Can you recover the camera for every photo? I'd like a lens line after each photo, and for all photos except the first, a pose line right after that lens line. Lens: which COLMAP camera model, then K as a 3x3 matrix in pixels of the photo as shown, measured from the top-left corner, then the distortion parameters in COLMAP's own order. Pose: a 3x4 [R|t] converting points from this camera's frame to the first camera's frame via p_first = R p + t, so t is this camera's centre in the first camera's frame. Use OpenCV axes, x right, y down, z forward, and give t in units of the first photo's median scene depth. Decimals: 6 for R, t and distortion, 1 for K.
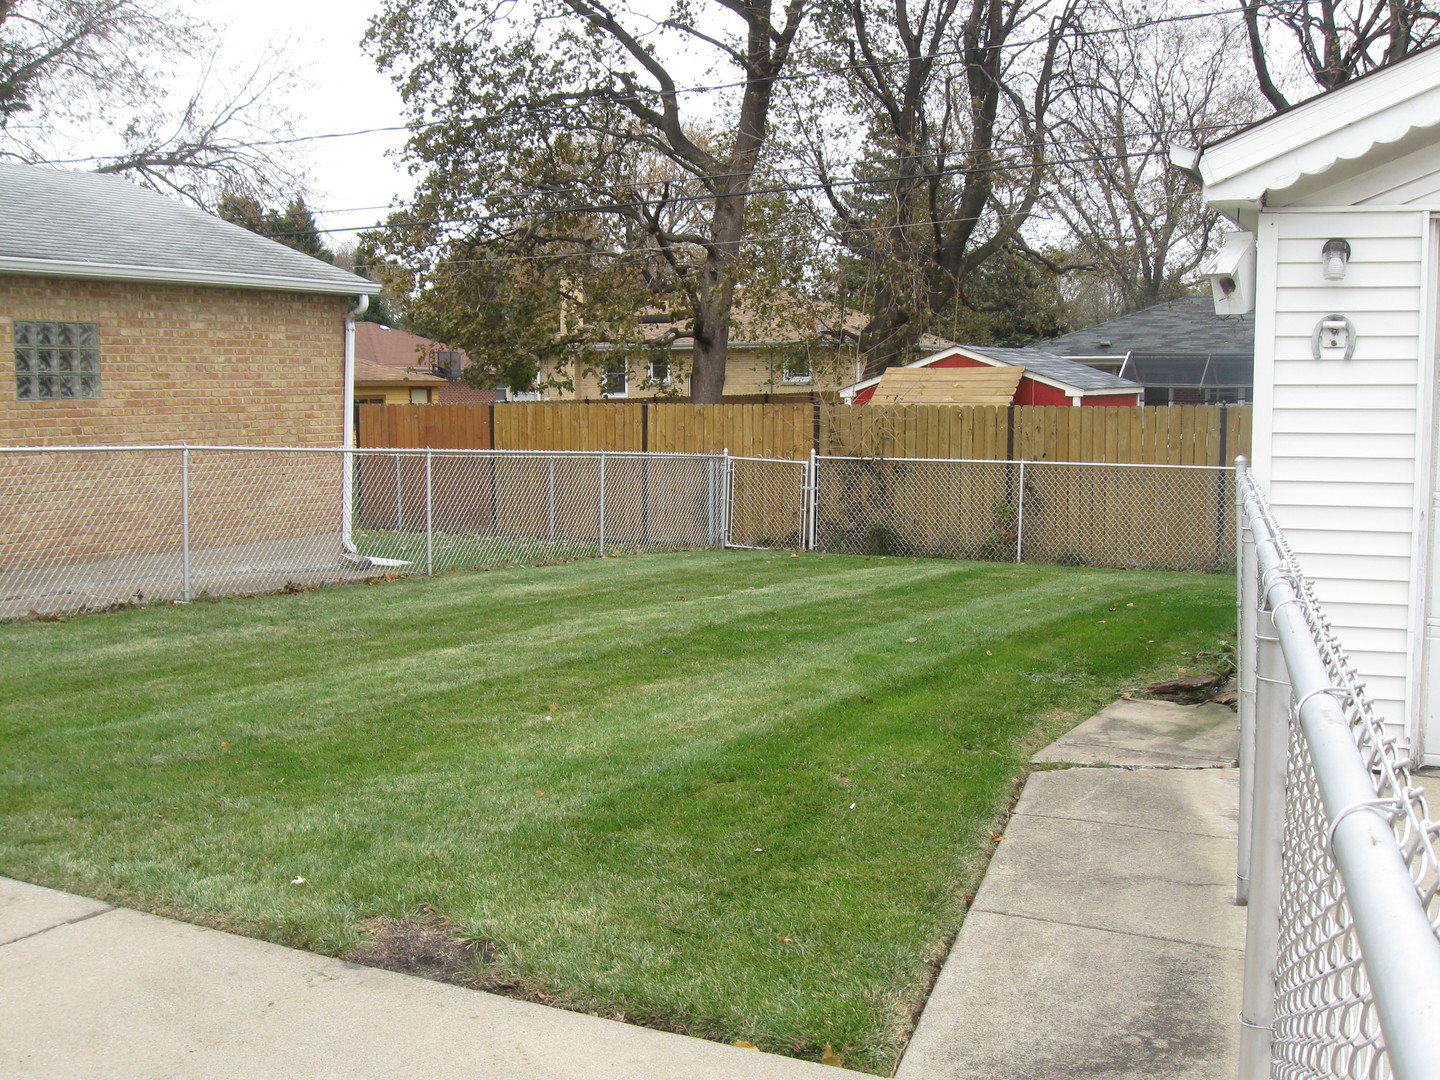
lens RADIAL K [[1484.7, 0, 740.9], [0, 1484.7, 580.4], [0, 0, 1]] dist [-0.158186, 0.096296]
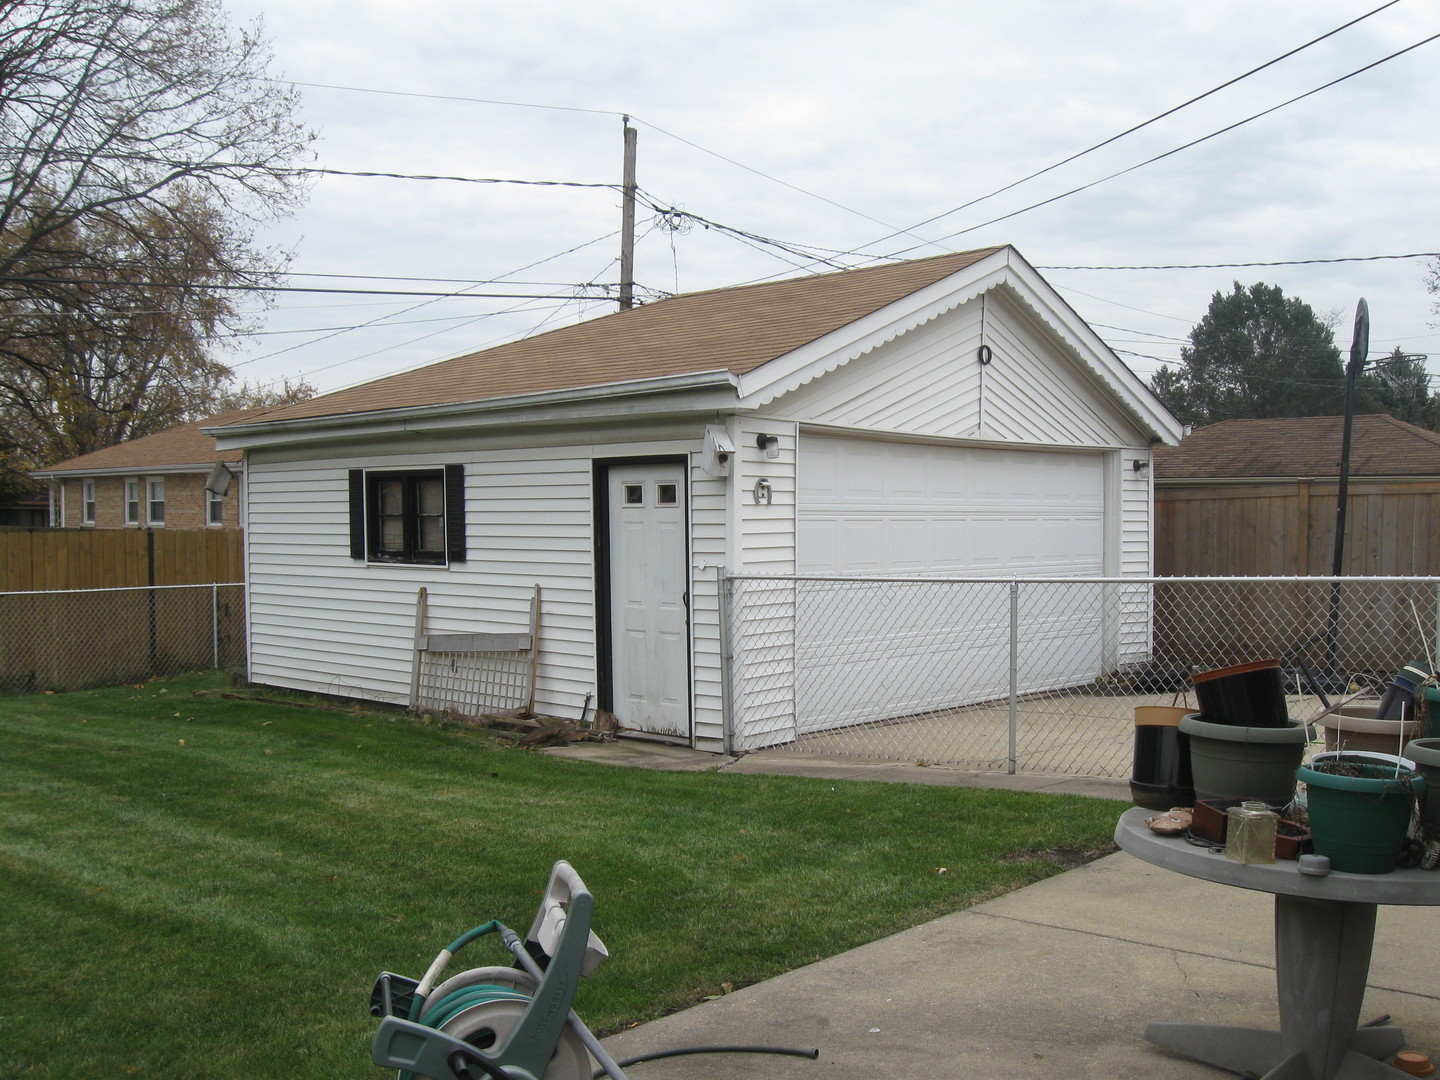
lens RADIAL K [[1484.7, 0, 740.9], [0, 1484.7, 580.4], [0, 0, 1]] dist [-0.158186, 0.096296]
pose [[0.265658, -0.040721, 0.963207, -1.302972], [0.118761, 0.992880, 0.009221, -0.084516], [-0.956724, 0.111942, 0.268603, 0.575230]]
